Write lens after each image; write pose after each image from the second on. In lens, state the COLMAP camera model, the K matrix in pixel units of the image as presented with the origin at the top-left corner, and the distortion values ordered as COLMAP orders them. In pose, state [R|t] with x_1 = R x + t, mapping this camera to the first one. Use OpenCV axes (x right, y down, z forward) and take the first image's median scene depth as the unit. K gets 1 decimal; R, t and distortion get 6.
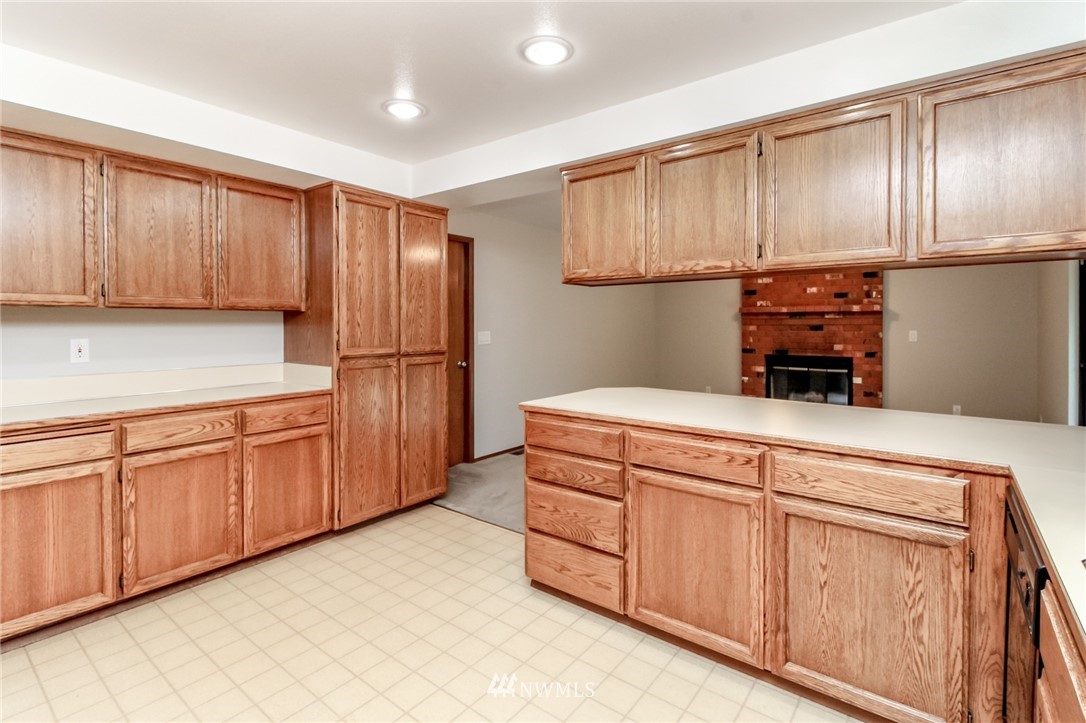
lens RADIAL K [[510.2, 0, 549.8], [0, 510.2, 331.1], [0, 0, 1]] dist [-0.000655, -0.000349]
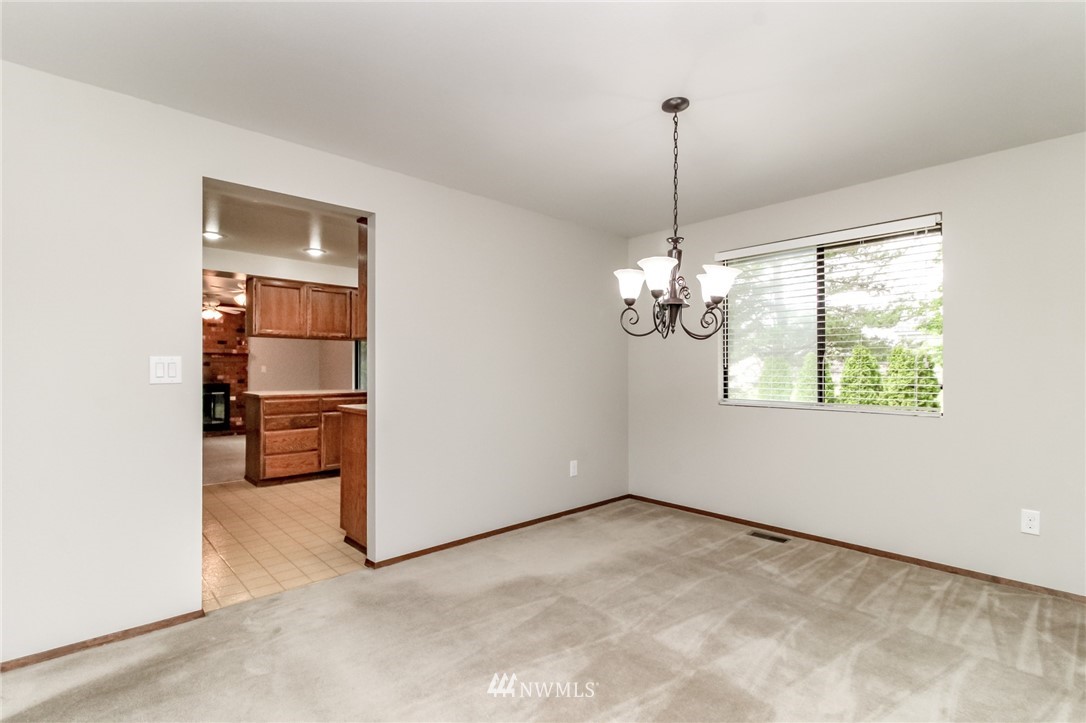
lens RADIAL K [[506.5, 0, 538.8], [0, 506.5, 365.1], [0, 0, 1]] dist [-0.003210, -0.000438]
pose [[0.179656, 0.007201, 0.983703, -0.741331], [0.011752, 0.999886, -0.009466, 0.022109], [-0.983659, 0.013261, 0.179550, -0.184297]]
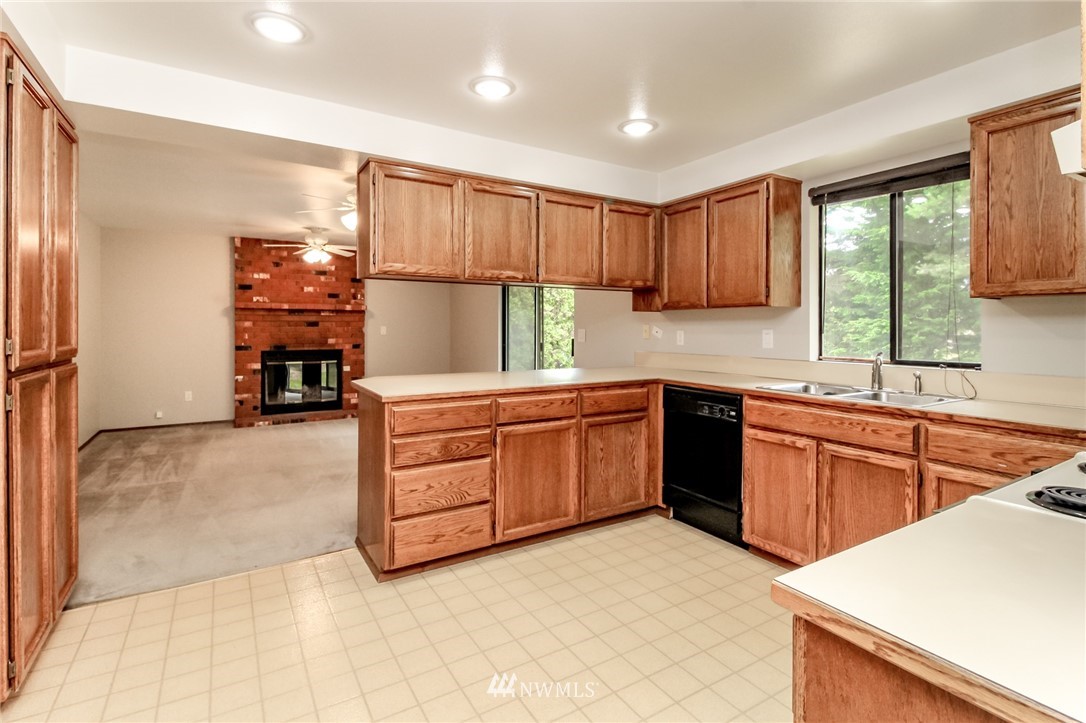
lens RADIAL K [[510.2, 0, 549.8], [0, 510.2, 331.1], [0, 0, 1]] dist [-0.000655, -0.000349]
pose [[0.350495, -0.008183, 0.936529, -0.344487], [0.006682, 0.999958, 0.006237, 0.005700], [-0.936541, 0.004072, 0.350536, 0.144871]]
